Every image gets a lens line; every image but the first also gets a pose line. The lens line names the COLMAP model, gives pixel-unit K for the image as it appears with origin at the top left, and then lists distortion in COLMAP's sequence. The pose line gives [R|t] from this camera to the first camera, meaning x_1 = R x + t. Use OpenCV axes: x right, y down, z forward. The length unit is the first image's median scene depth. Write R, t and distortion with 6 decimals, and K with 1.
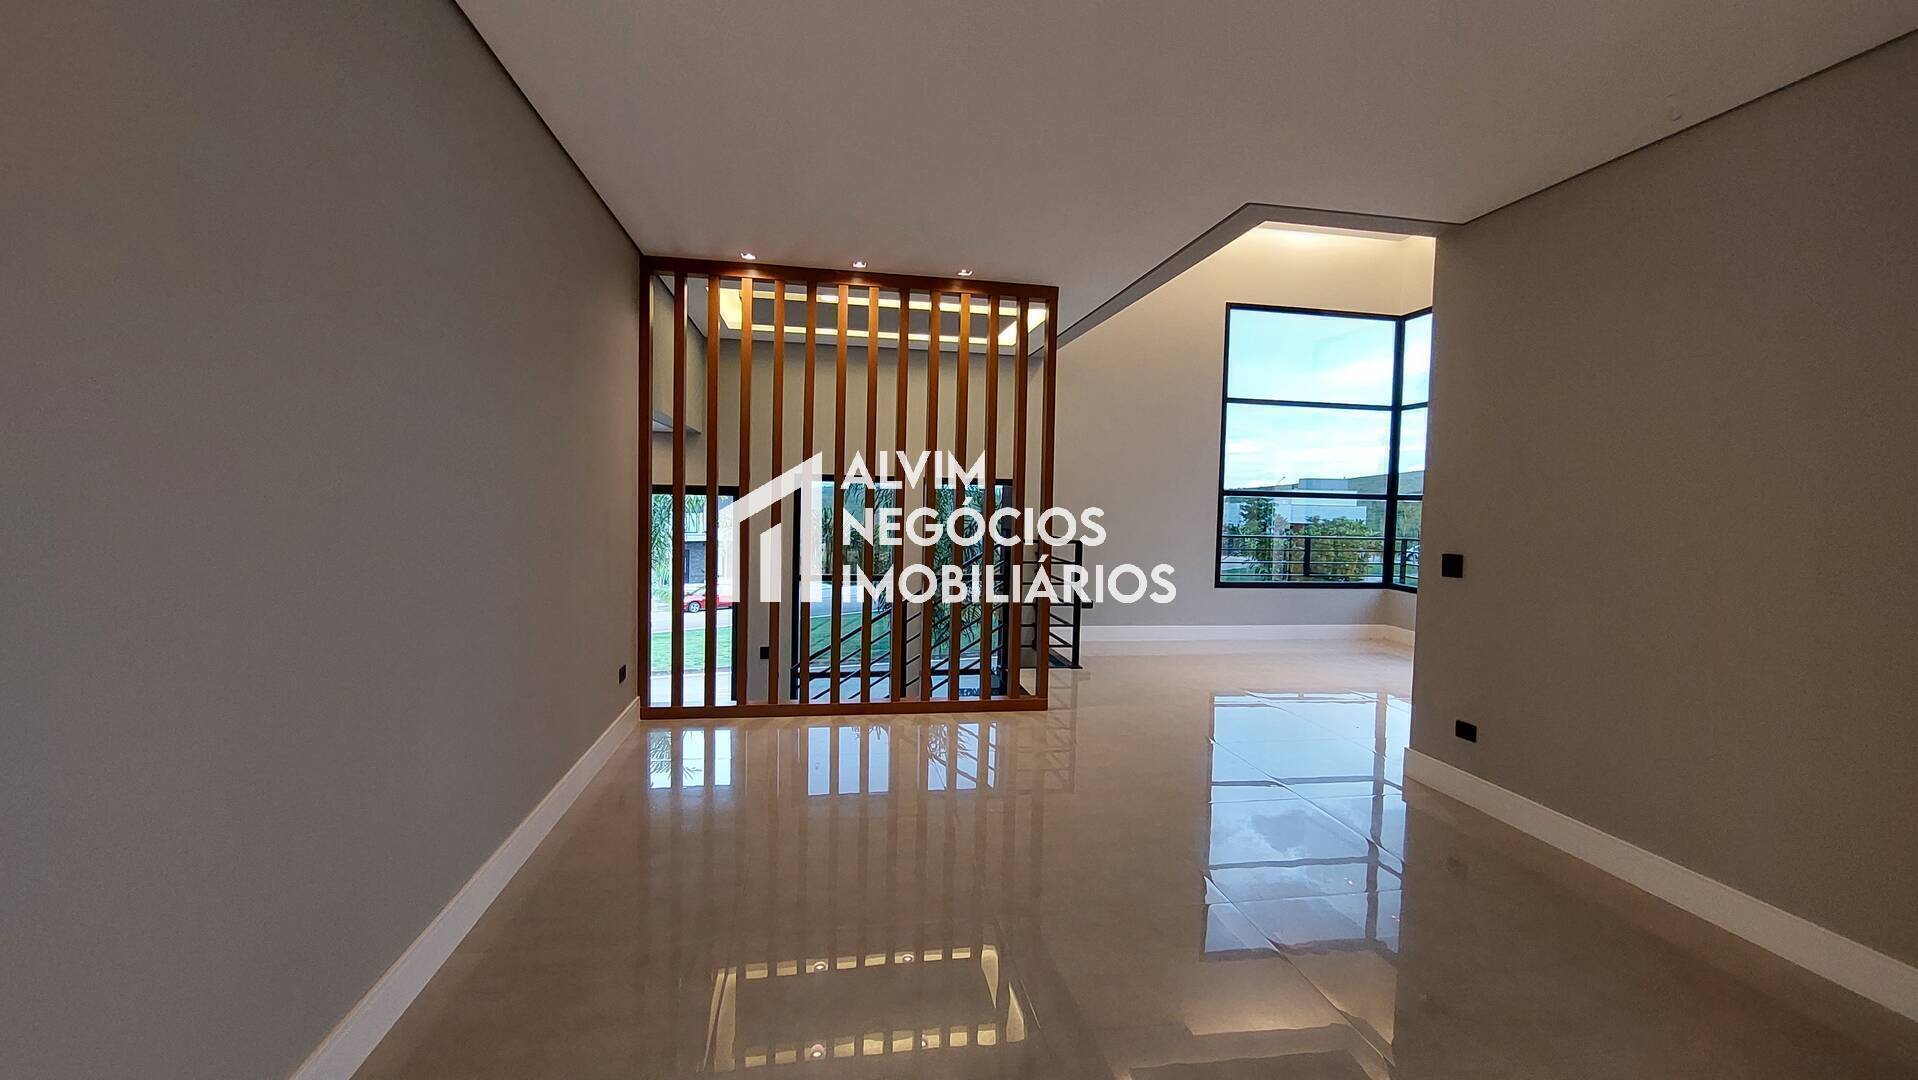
lens RADIAL K [[778.4, 0, 956.6], [0, 778.4, 541.7], [0, 0, 1]] dist [-0.014543, -0.001502]
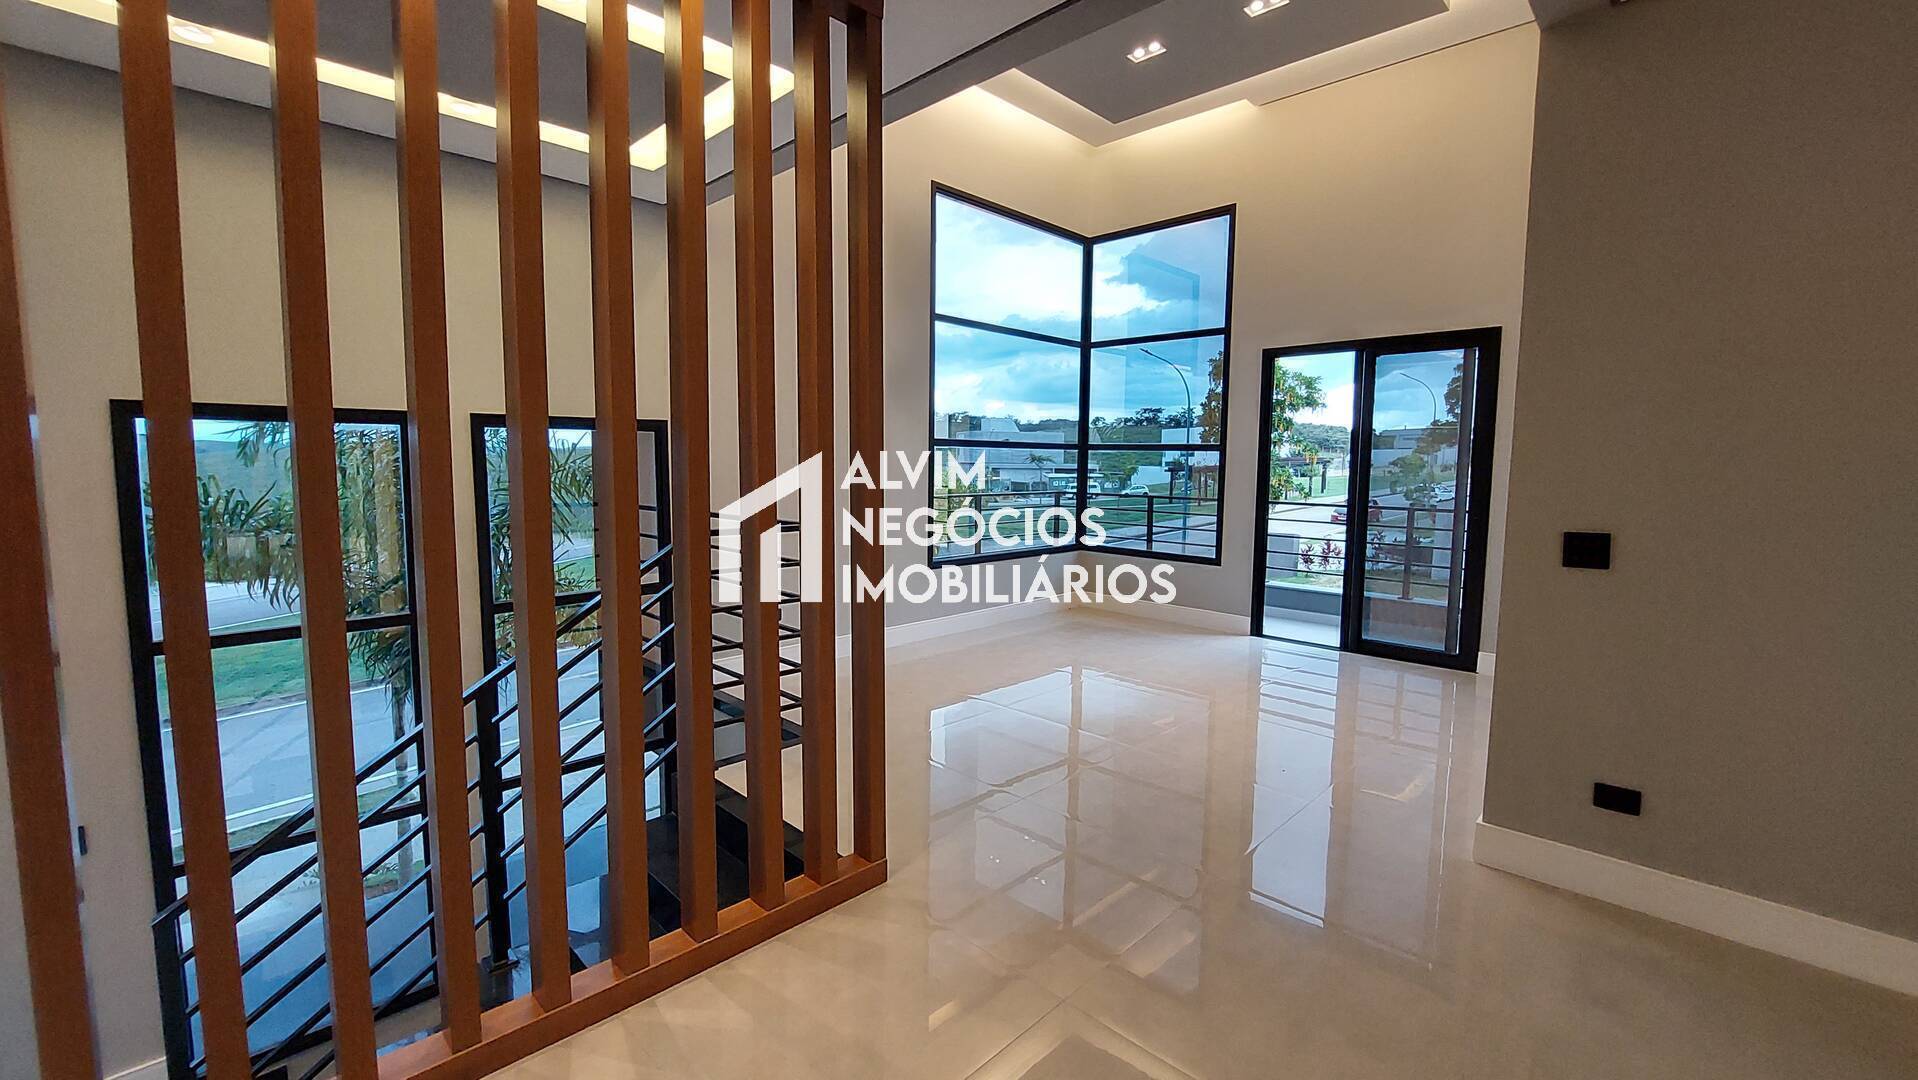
lens RADIAL K [[778.4, 0, 956.3], [0, 778.4, 525.7], [0, 0, 1]] dist [-0.014543, -0.001502]
pose [[0.810689, -0.065831, 0.581765, -0.081793], [0.041360, 0.997615, 0.055252, -0.023488], [-0.584015, -0.020730, 0.811478, 0.382061]]
